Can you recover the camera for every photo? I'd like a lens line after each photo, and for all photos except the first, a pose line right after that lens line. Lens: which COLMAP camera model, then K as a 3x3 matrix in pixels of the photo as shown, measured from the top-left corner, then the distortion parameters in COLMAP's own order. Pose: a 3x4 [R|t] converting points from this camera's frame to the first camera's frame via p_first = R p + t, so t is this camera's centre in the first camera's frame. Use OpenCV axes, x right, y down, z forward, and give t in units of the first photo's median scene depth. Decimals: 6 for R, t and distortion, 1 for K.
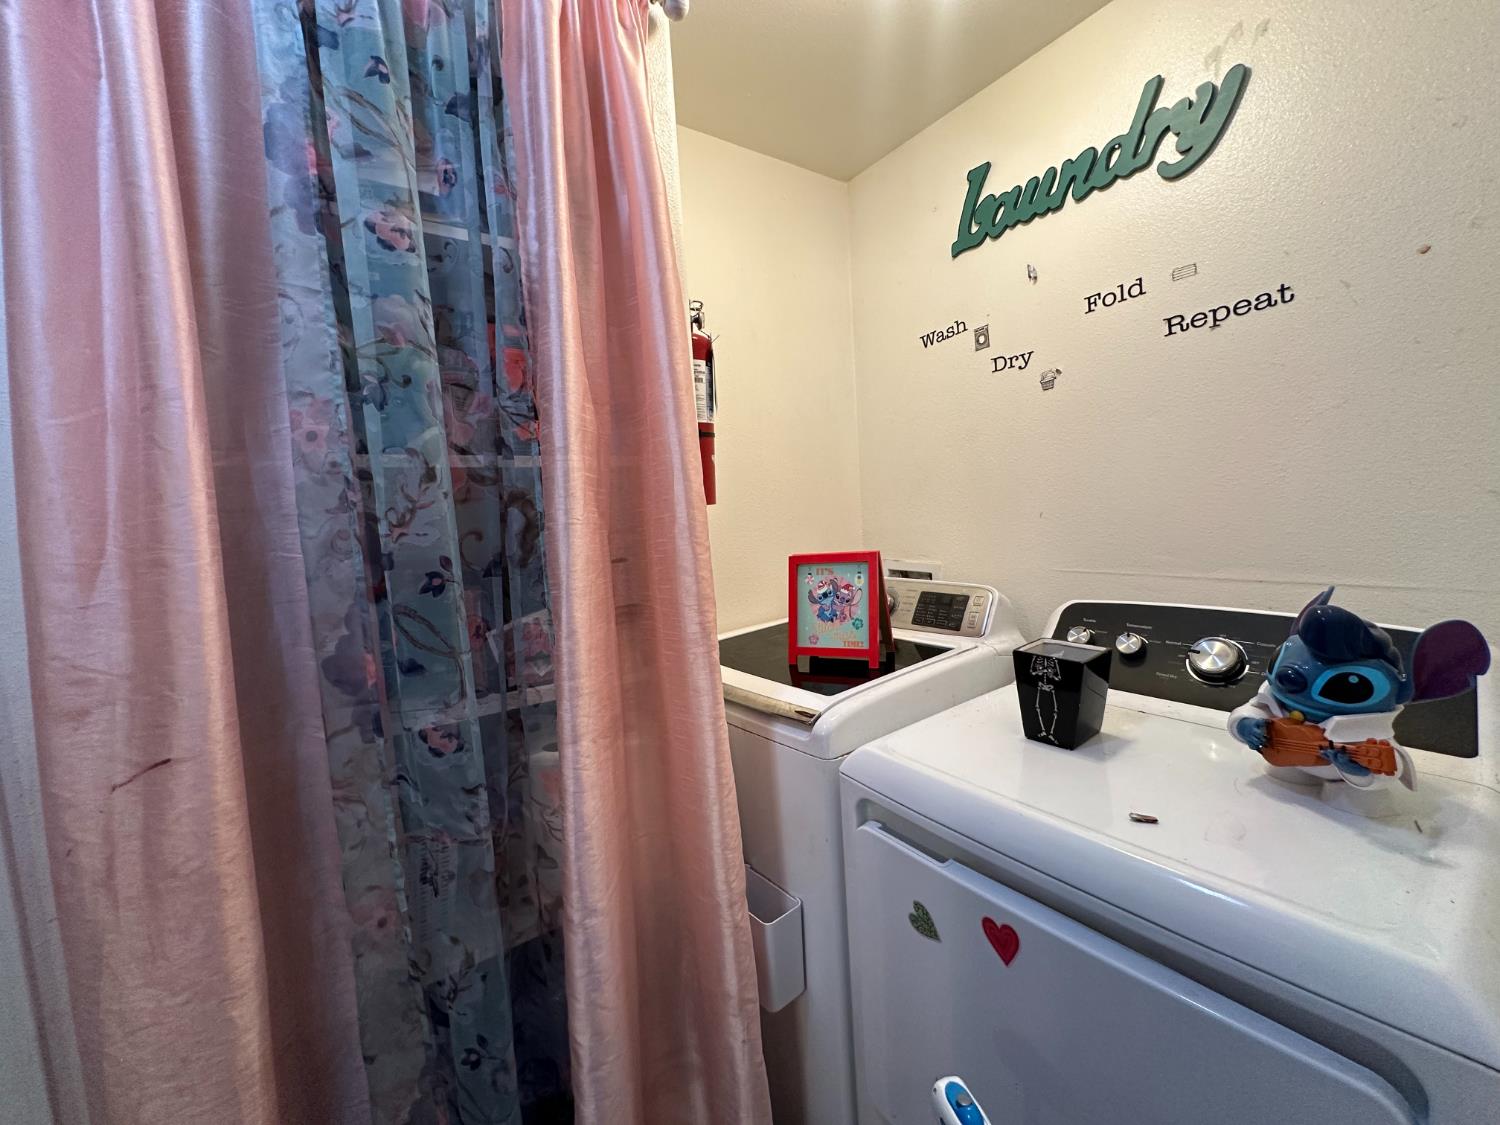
lens RADIAL K [[598.9, 0, 744.6], [0, 598.9, 566.5], [0, 0, 1]] dist [0.000446, 0.000302]
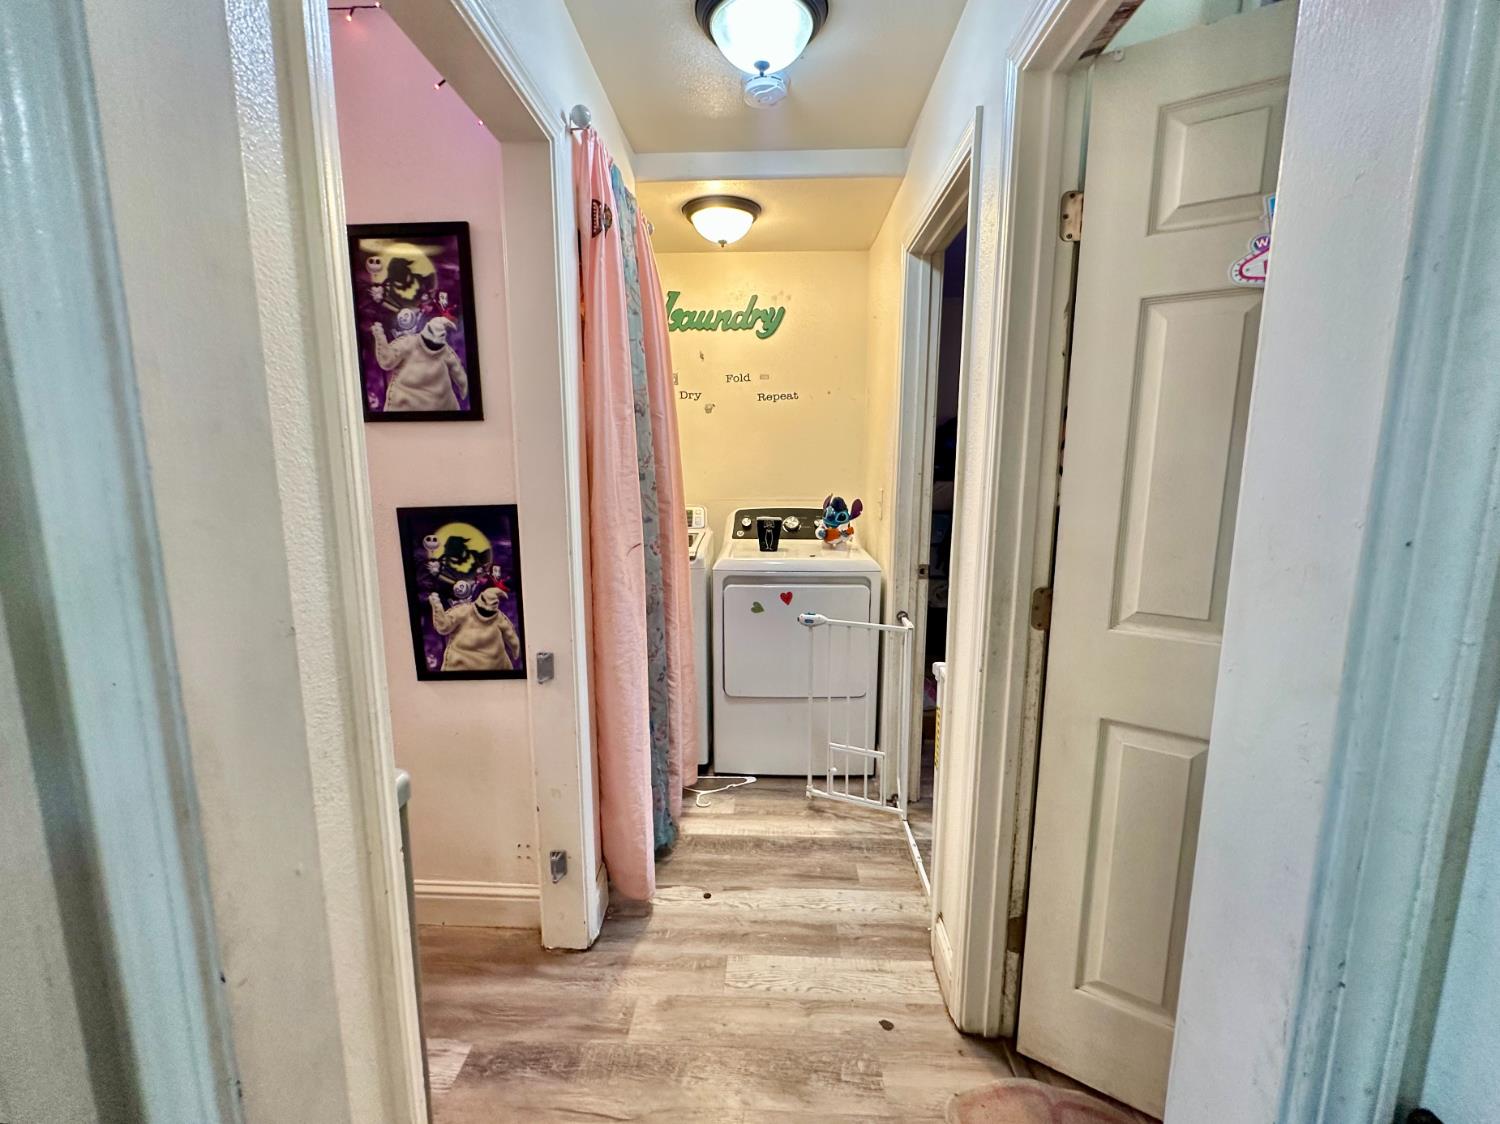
lens RADIAL K [[598.9, 0, 751.8], [0, 598.9, 554.3], [0, 0, 1]] dist [0.000446, 0.000302]
pose [[0.625064, -0.059516, 0.778301, -1.268798], [0.035017, 0.998223, 0.048211, 0.123380], [-0.779787, -0.002881, 0.626038, -0.517335]]
